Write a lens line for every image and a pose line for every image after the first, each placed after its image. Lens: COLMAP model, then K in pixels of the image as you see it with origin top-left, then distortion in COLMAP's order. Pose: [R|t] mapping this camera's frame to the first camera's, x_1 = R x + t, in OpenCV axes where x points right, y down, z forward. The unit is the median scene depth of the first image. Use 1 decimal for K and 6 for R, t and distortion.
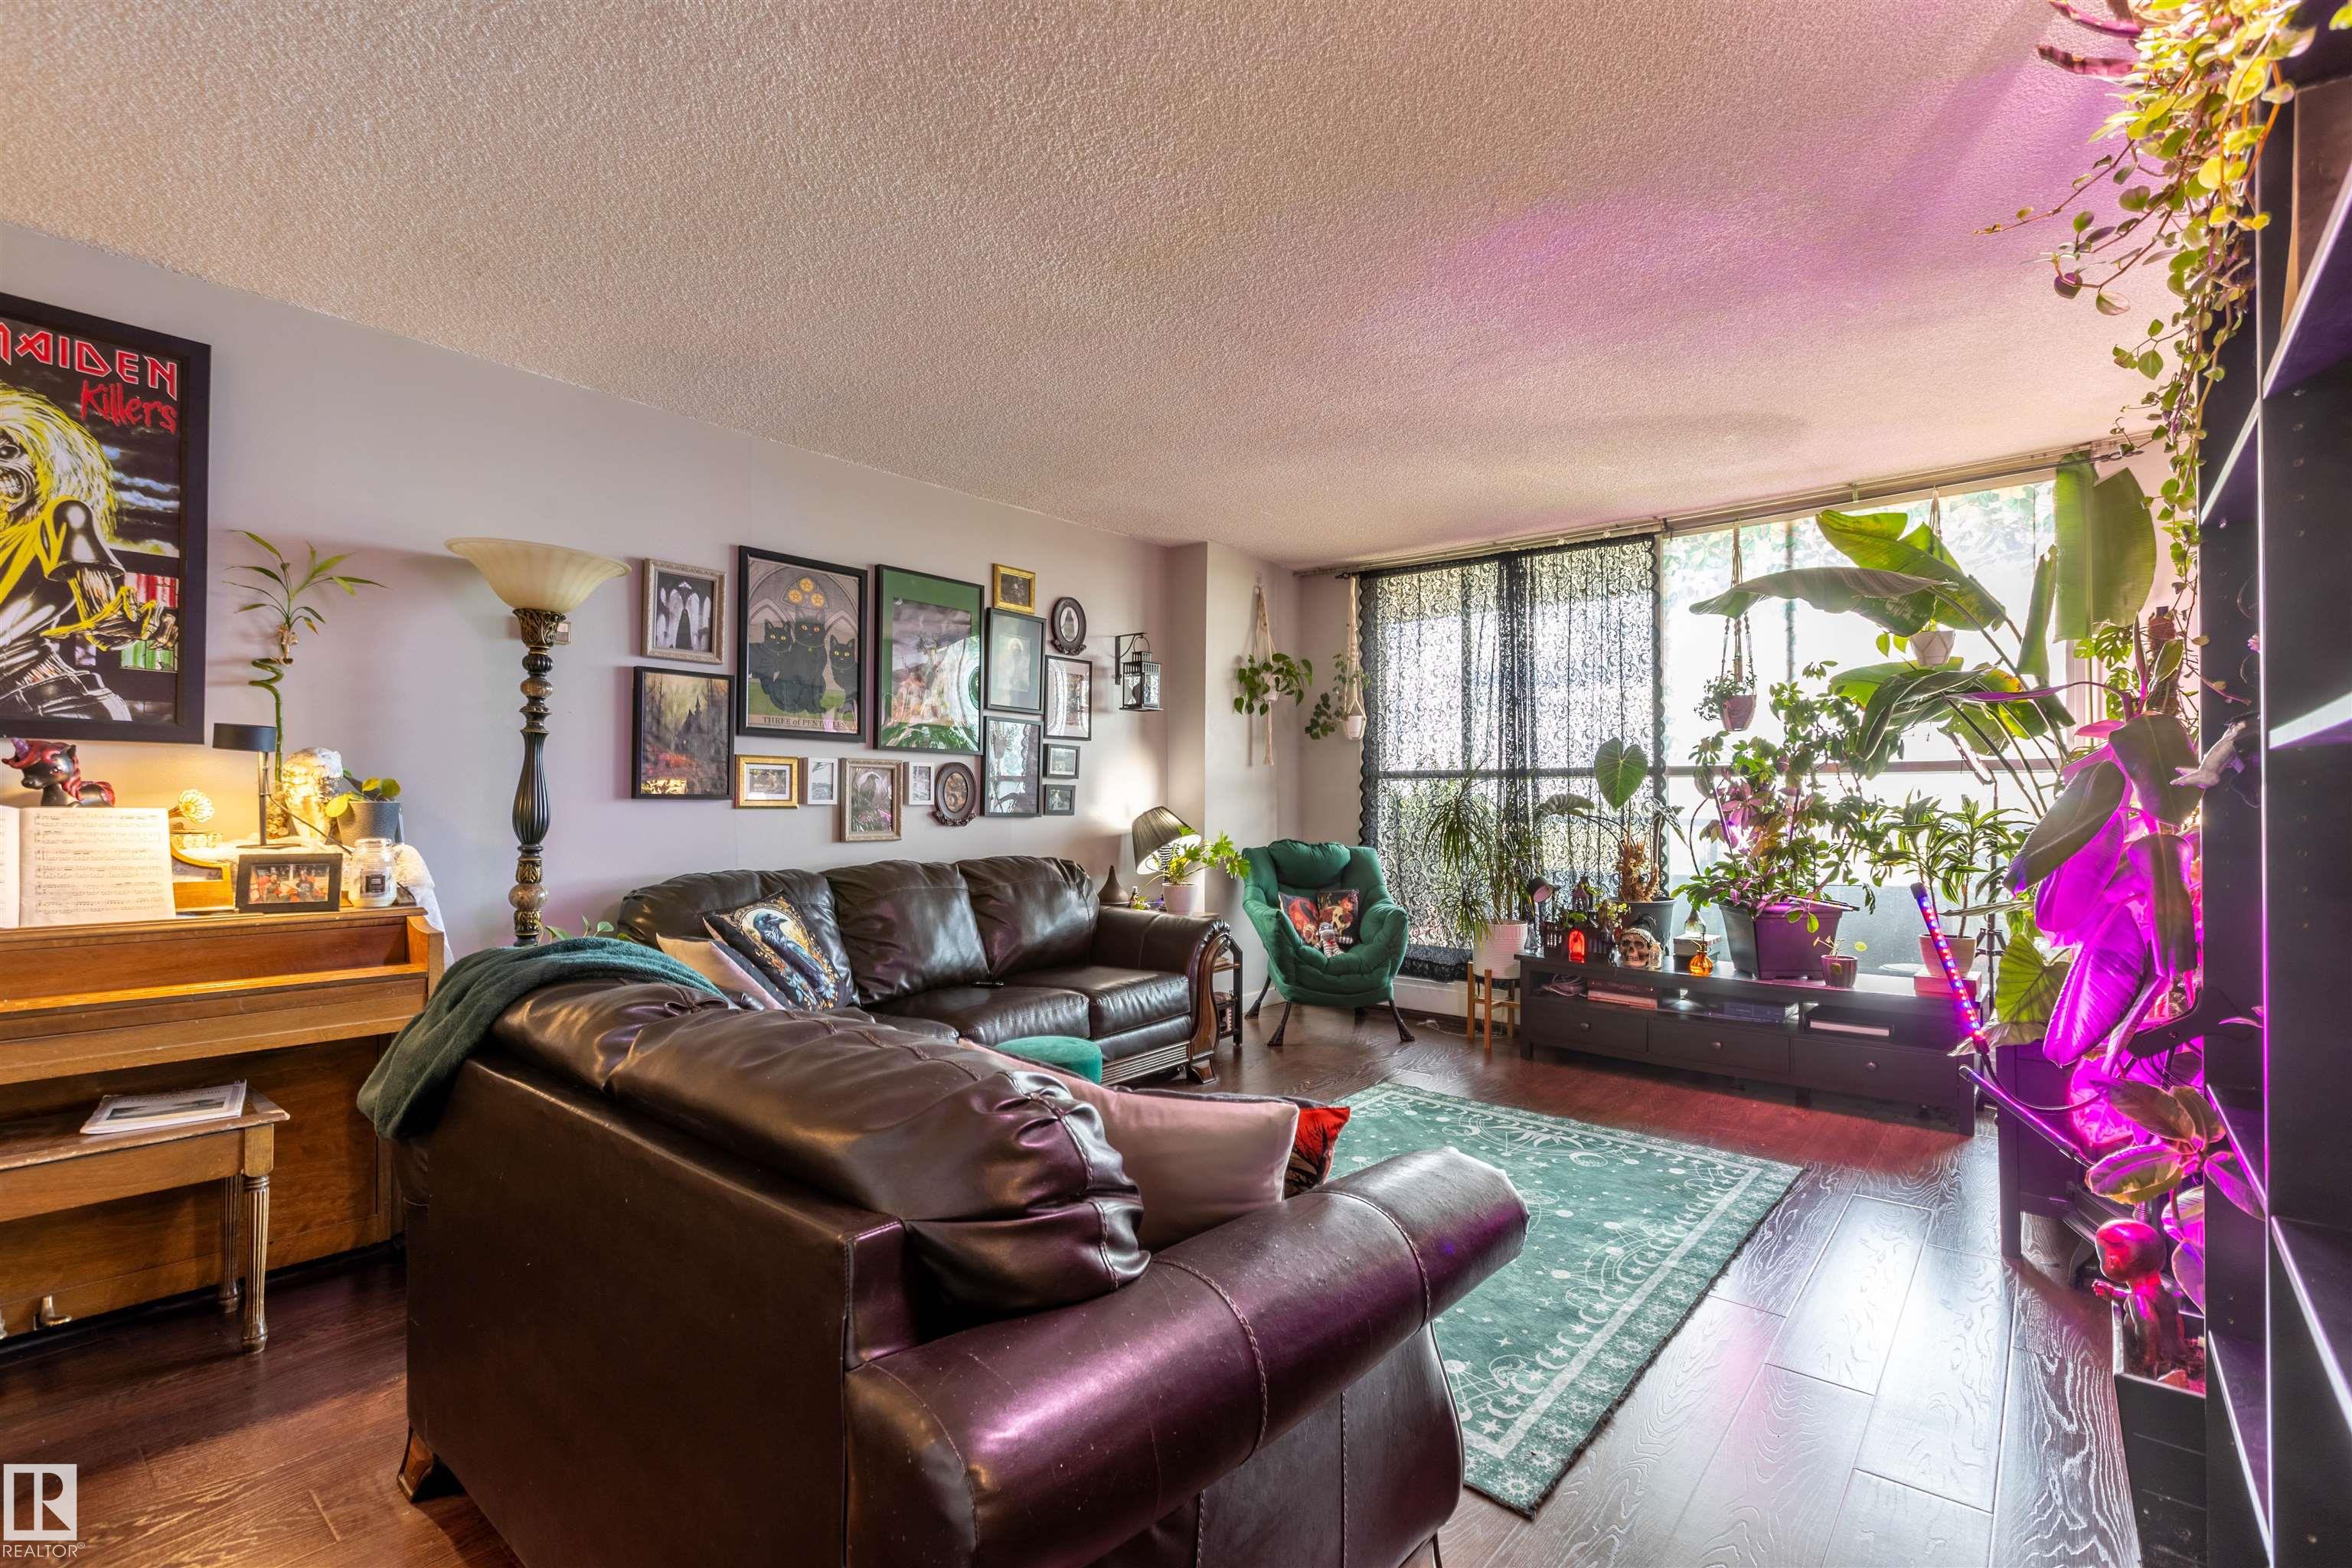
lens RADIAL K [[1038.8, 0, 1171.0], [0, 1038.8, 790.0], [0, 0, 1]] dist [0.000892, 0.000561]
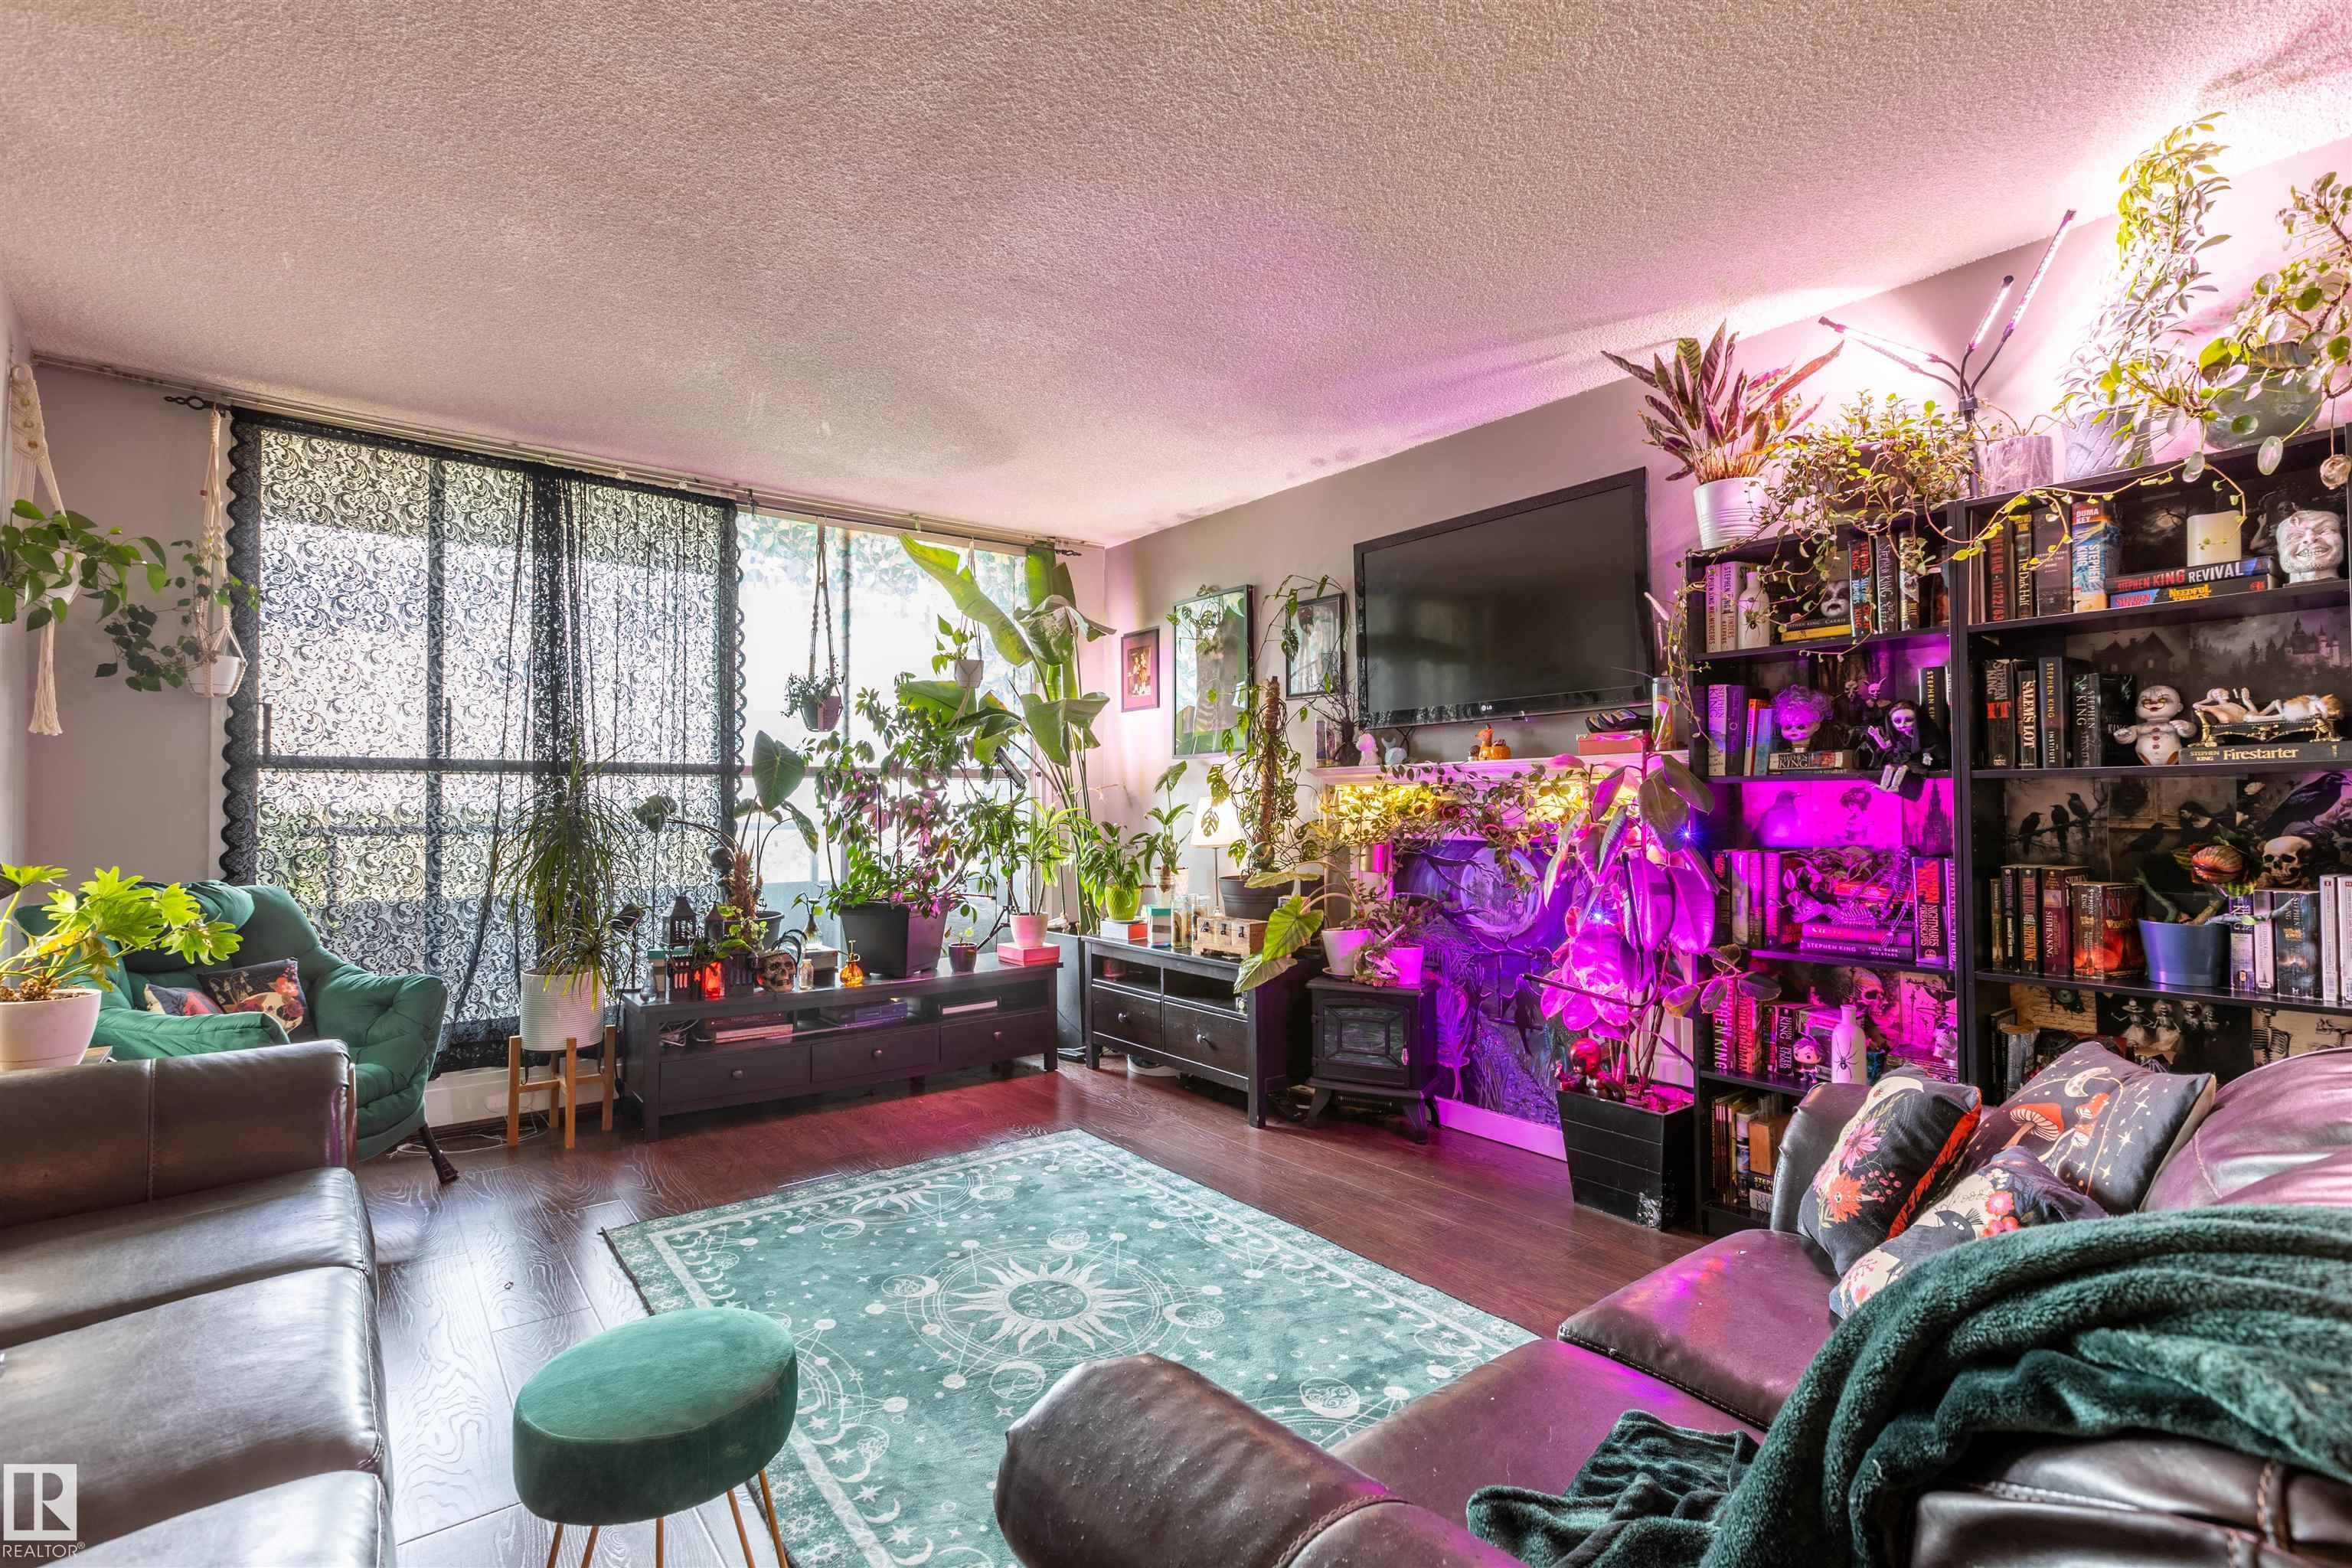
lens RADIAL K [[1069.6, 0, 1137.3], [0, 1069.6, 780.0], [0, 0, 1]] dist [0.001992, 0.000375]
pose [[0.213221, 0.019427, 0.976811, -0.383292], [-0.006523, 0.999808, -0.018461, 0.005377], [-0.976982, -0.002435, 0.213307, 0.515048]]
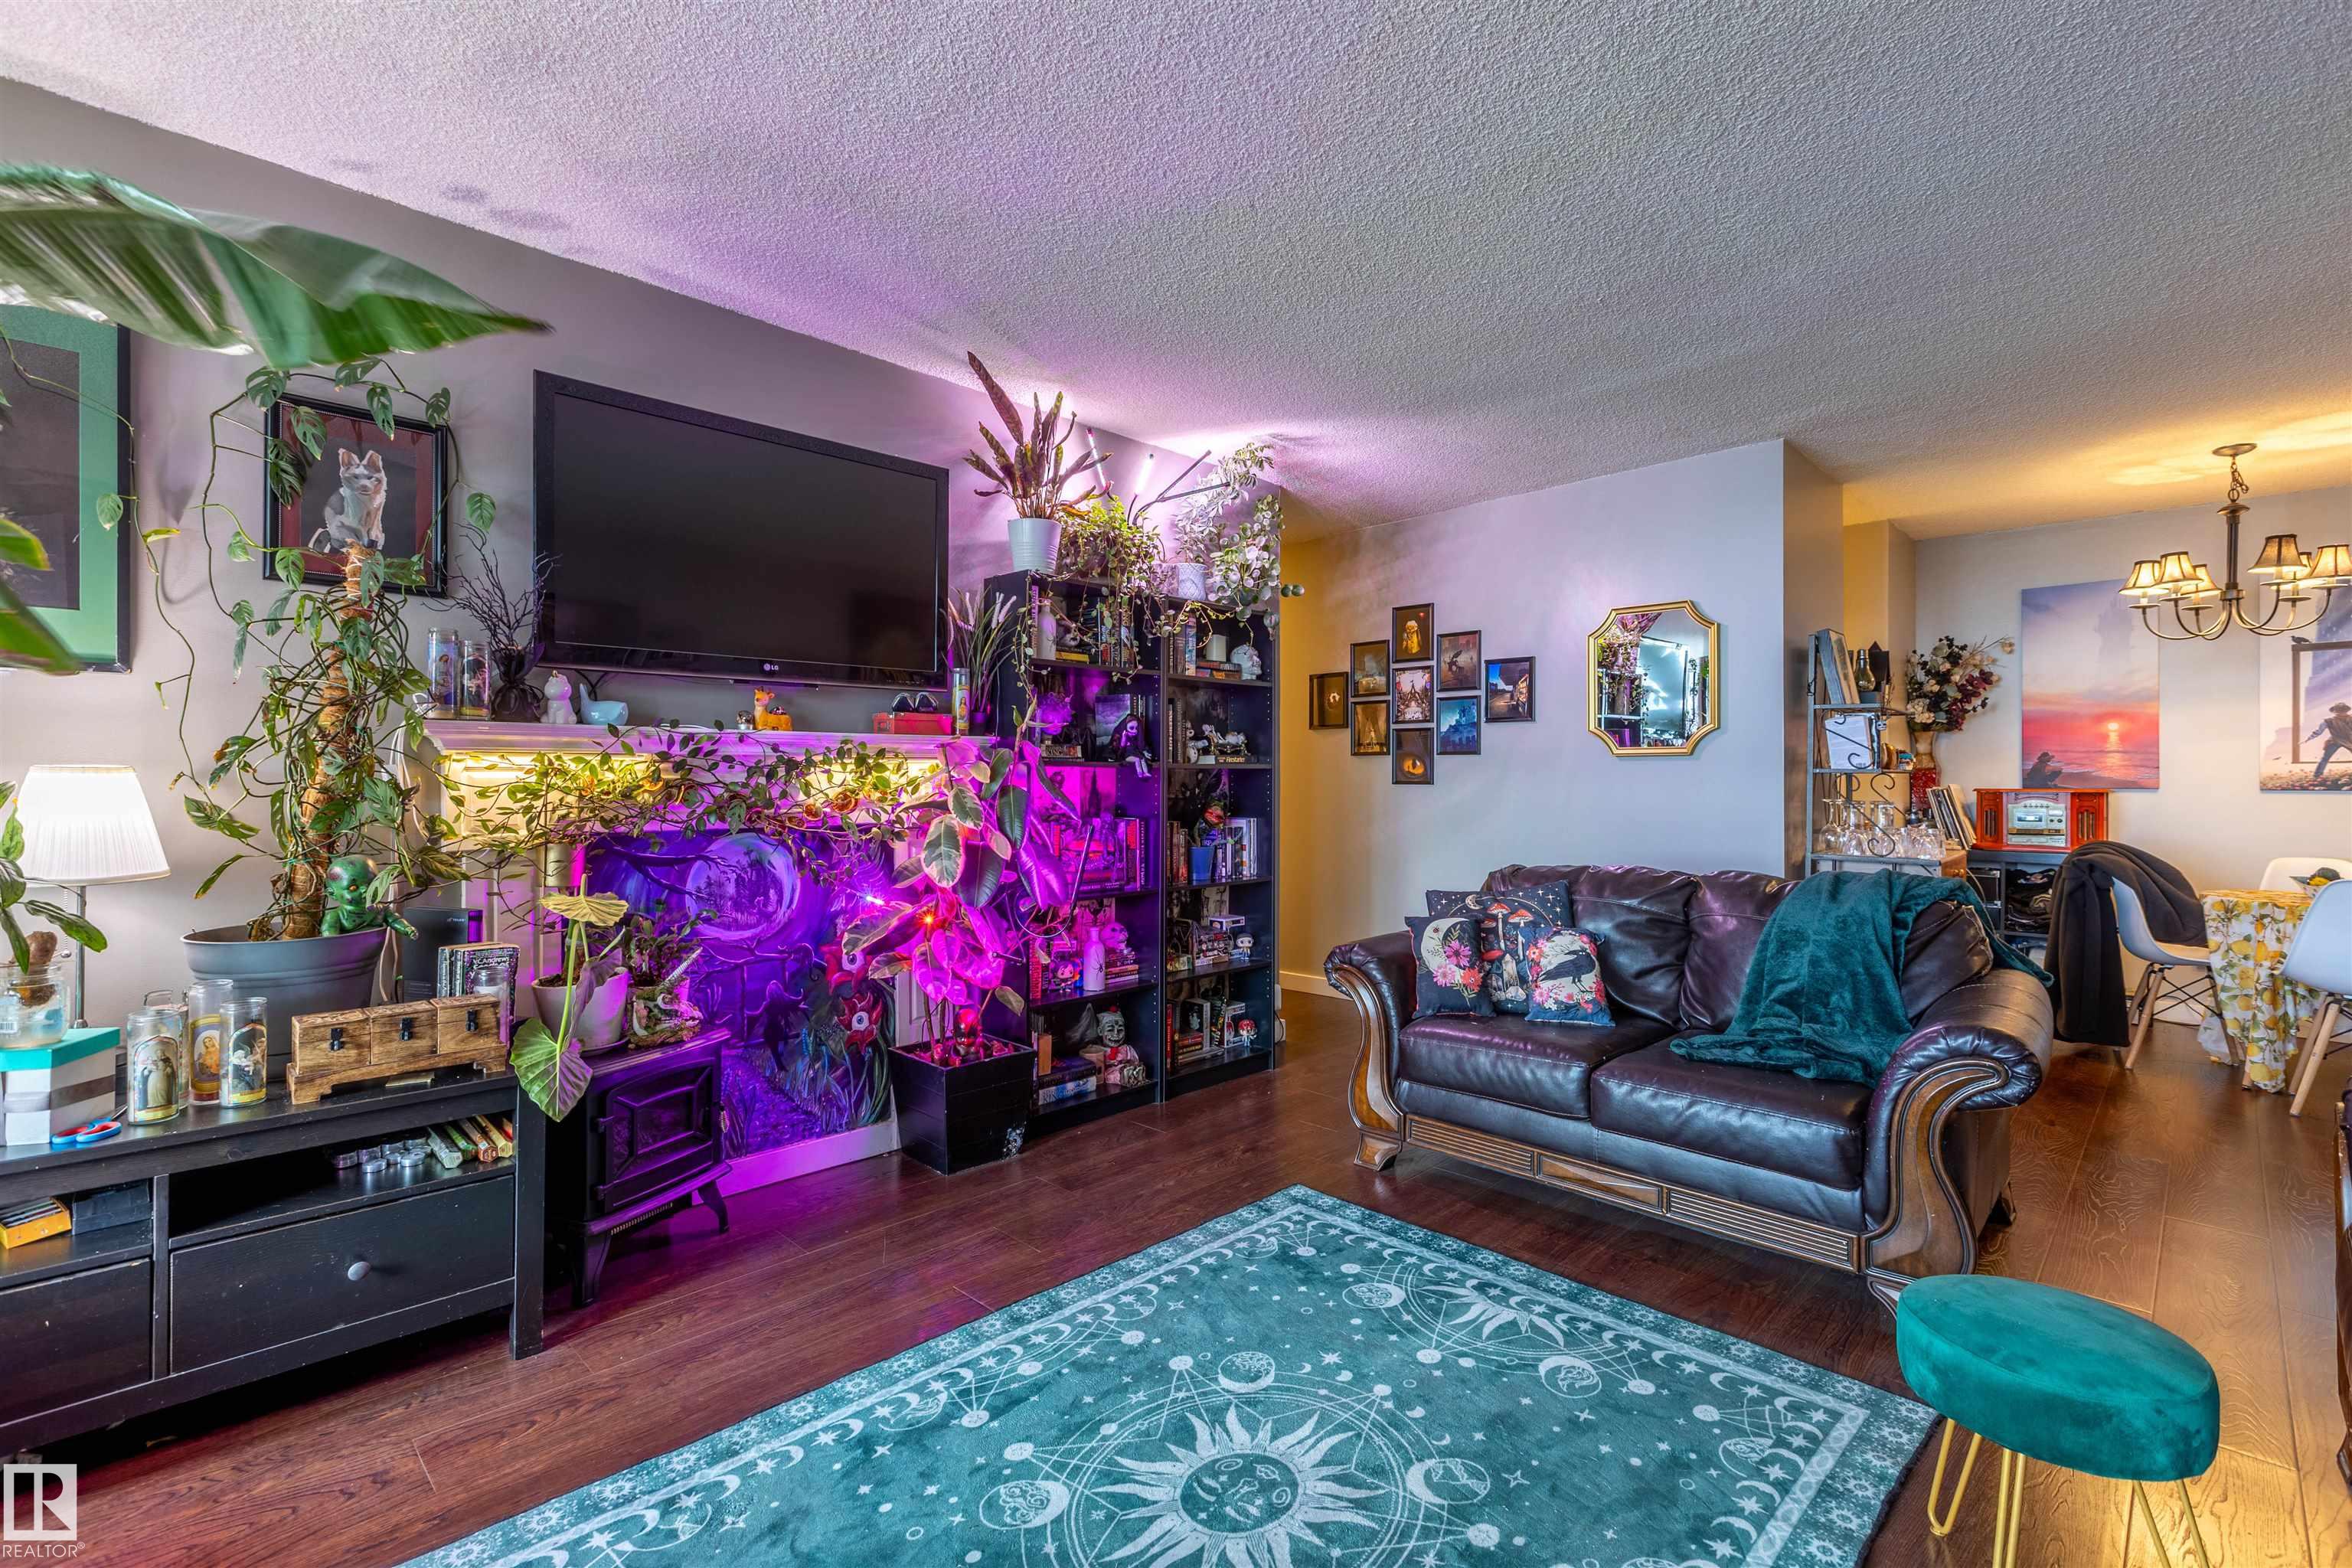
lens RADIAL K [[1058.1, 0, 1184.6], [0, 1058.1, 783.5], [0, 0, 1]] dist [0.013233, -0.005368]
pose [[-0.998008, -0.003564, 0.062991, 0.169856], [-0.004121, 0.999953, -0.008721, 0.011758], [-0.062957, -0.008963, -0.997976, 1.085707]]
